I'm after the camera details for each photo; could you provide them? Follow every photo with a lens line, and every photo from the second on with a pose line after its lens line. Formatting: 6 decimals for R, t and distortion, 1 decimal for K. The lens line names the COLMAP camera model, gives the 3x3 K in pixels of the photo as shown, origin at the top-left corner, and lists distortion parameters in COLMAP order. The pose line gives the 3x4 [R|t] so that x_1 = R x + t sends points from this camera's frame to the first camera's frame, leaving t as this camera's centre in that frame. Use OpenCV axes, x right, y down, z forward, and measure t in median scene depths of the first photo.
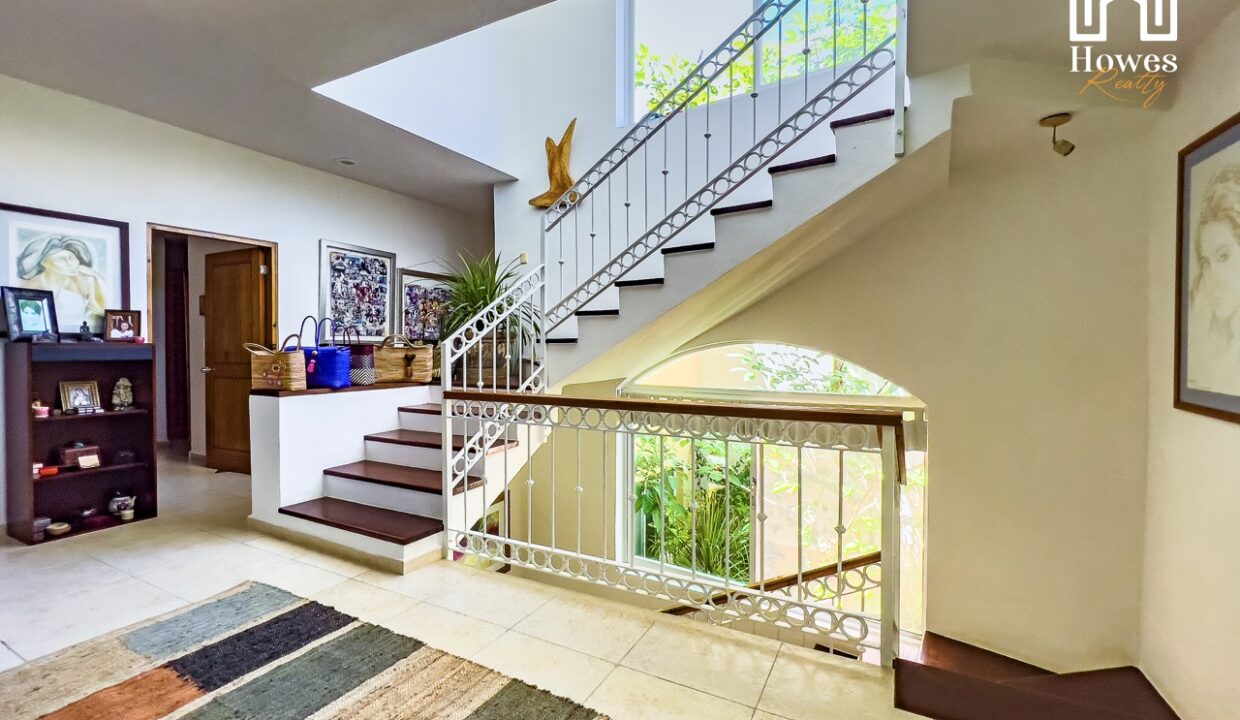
lens RADIAL K [[522.4, 0, 617.2], [0, 522.4, 353.5], [0, 0, 1]] dist [-0.004767, 0.001286]
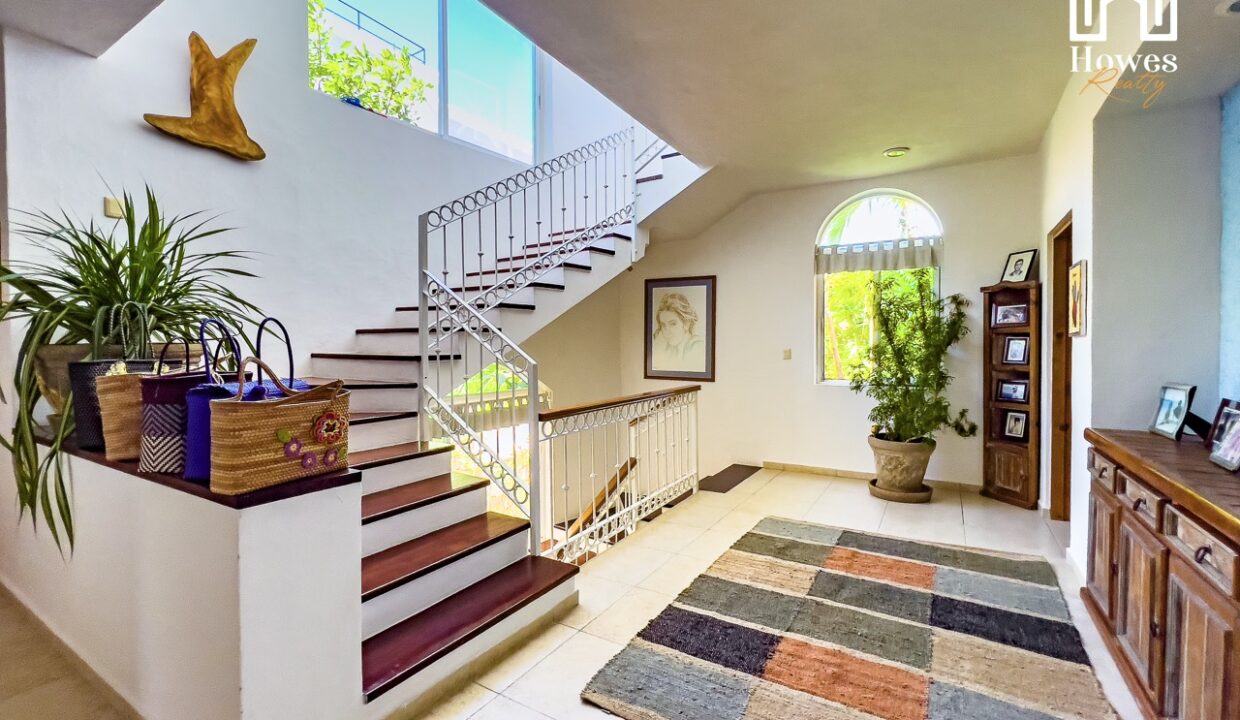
lens RADIAL K [[522.4, 0, 618.0], [0, 522.4, 358.2], [0, 0, 1]] dist [-0.004767, 0.001286]
pose [[0.067347, -0.026318, 0.997382, -1.657607], [0.015353, 0.999561, 0.025339, -0.070275], [-0.997611, 0.013606, 0.067721, 1.033785]]
